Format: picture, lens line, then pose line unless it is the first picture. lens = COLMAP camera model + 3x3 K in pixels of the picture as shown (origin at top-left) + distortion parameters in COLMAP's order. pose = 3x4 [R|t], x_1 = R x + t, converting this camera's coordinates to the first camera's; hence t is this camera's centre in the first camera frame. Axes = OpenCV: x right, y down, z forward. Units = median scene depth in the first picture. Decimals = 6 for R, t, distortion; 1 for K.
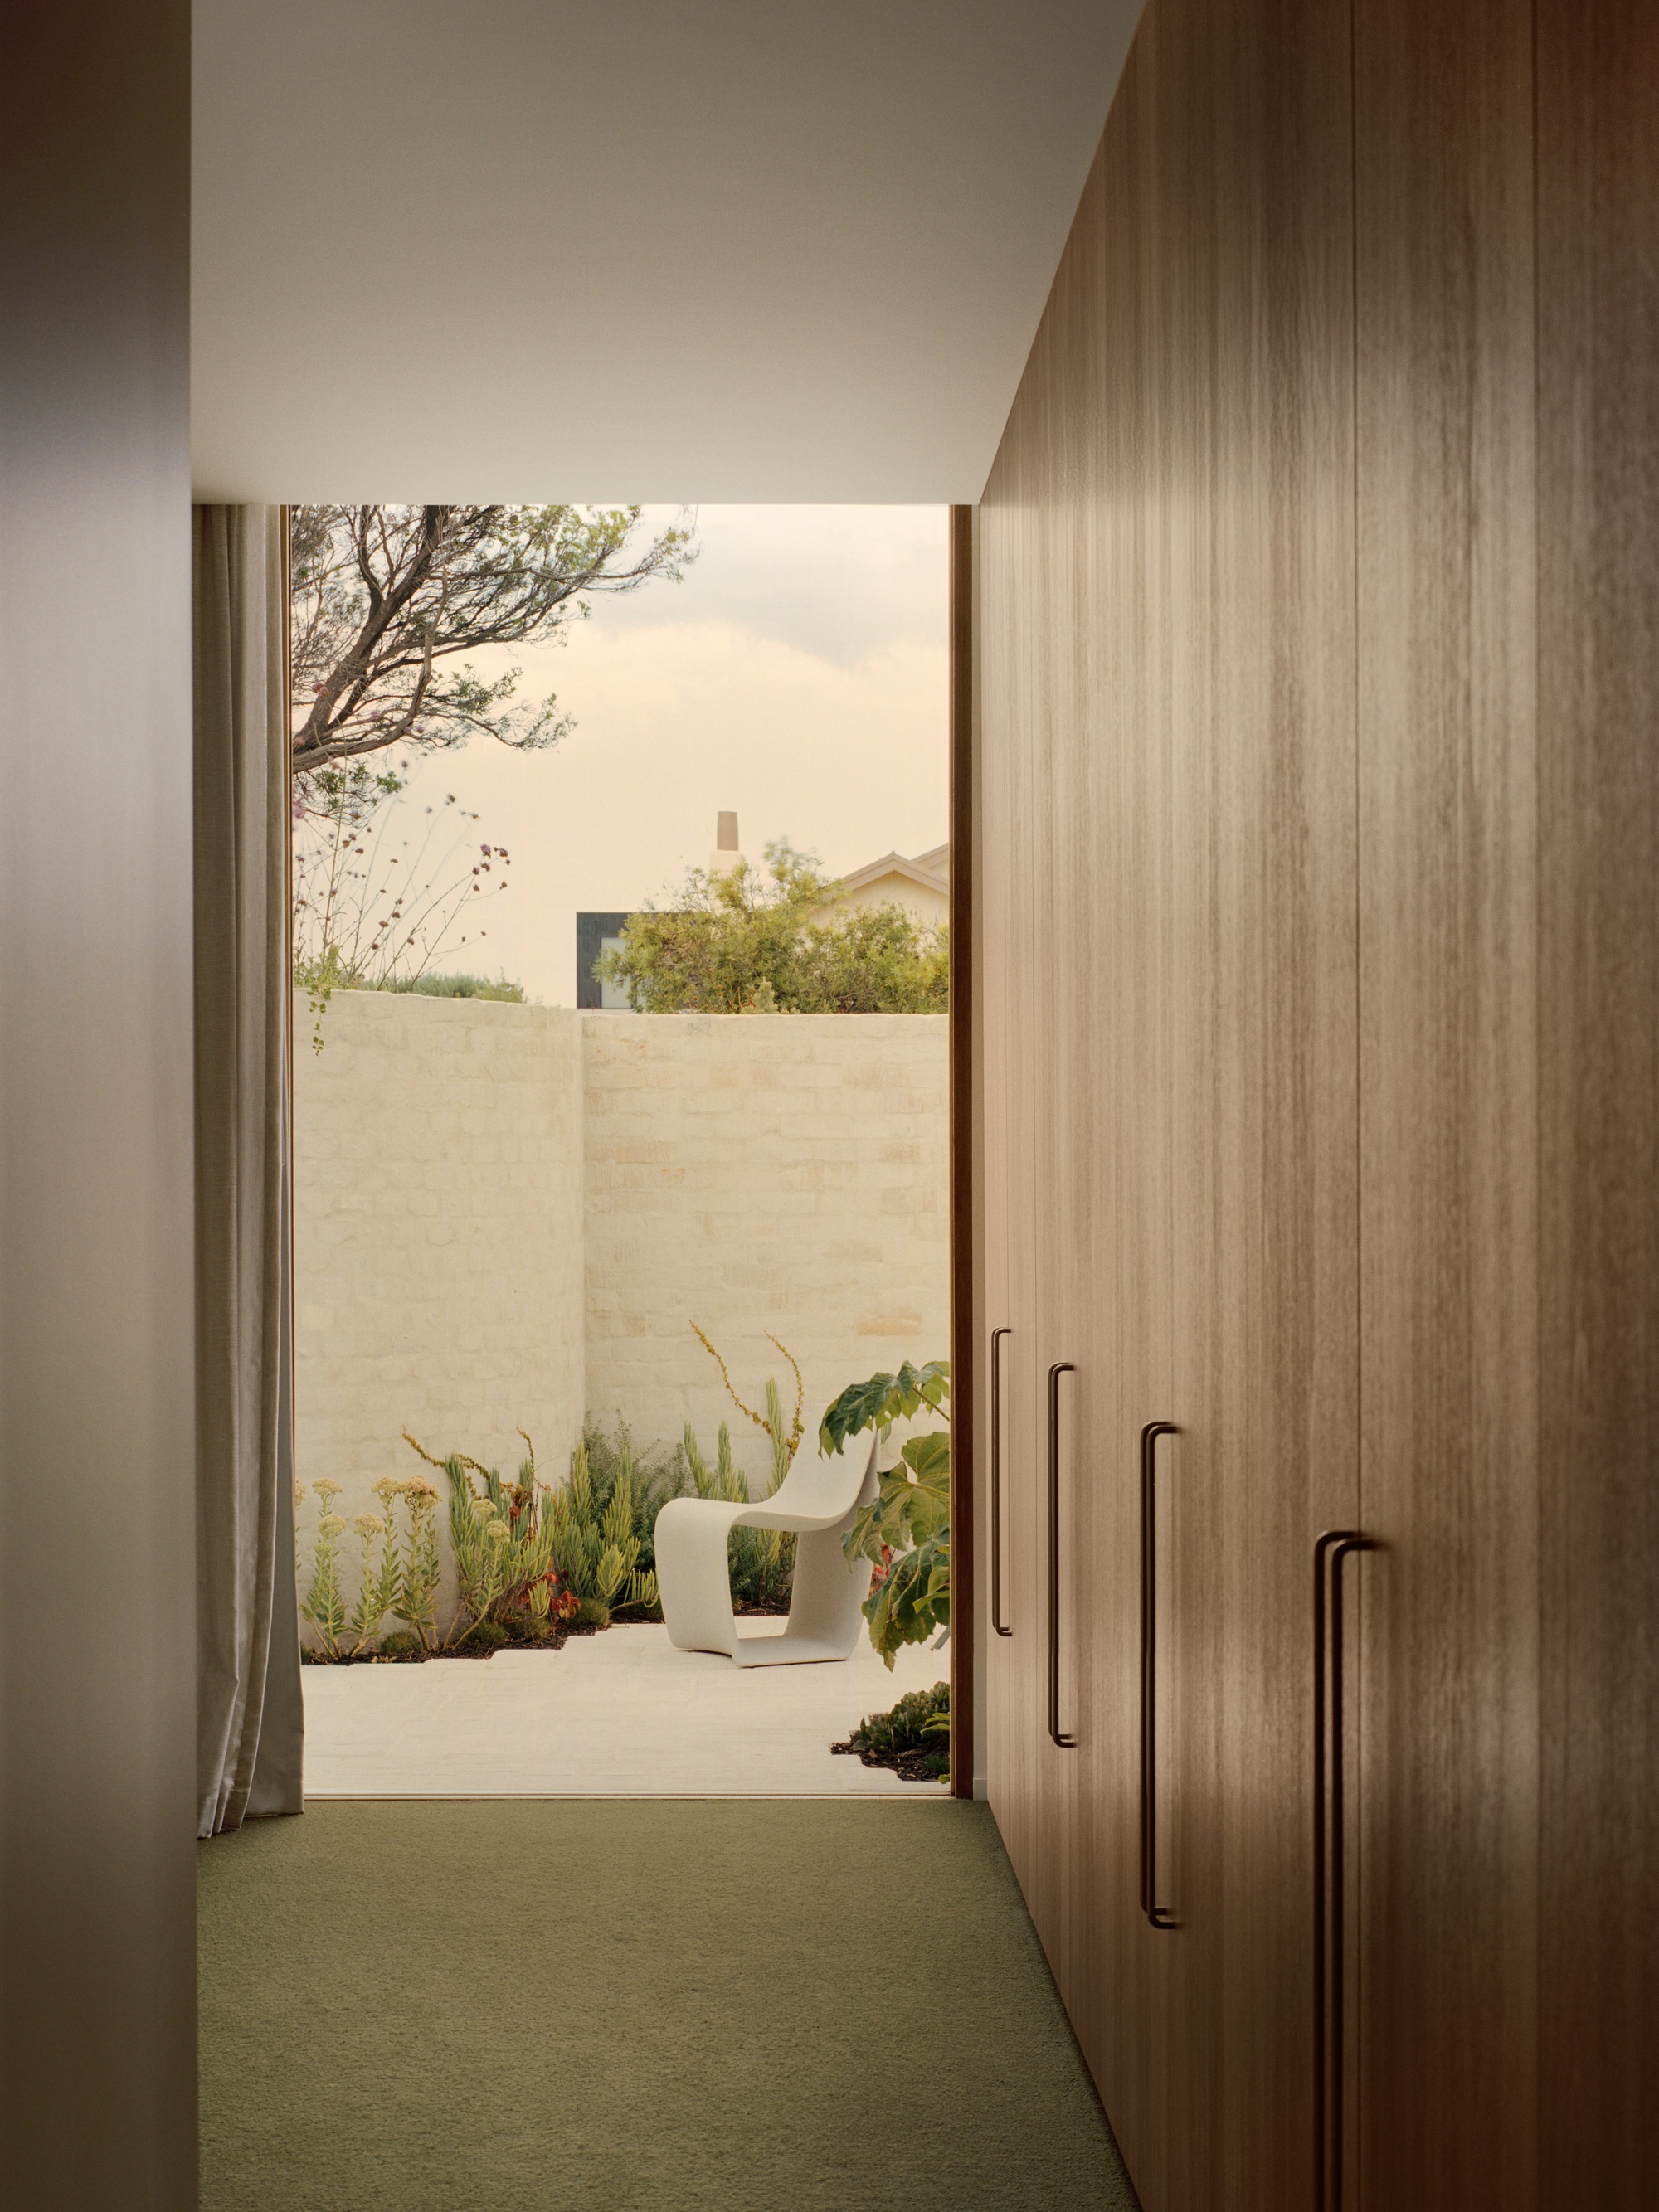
lens RADIAL K [[2512.5, 0, 830.0], [0, 2512.5, 1103.7], [0, 0, 1]] dist [-0.027629, -0.012026]
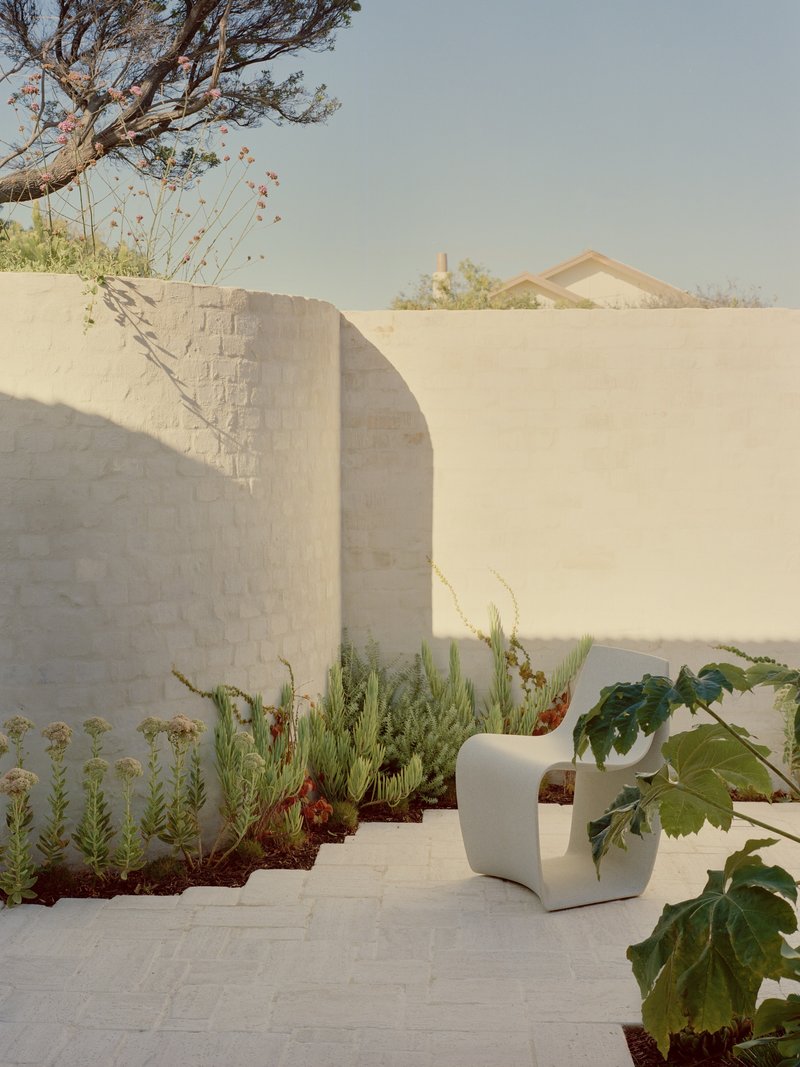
lens RADIAL K [[1211.9, 0, 400.3], [0, 1211.9, 532.4], [0, 0, 1]] dist [-0.027629, -0.012026]
pose [[0.997192, 0.002628, -0.074845, -0.026235], [0.005581, 0.993998, 0.109260, 0.010398], [0.074683, -0.109371, 0.991192, 0.451558]]
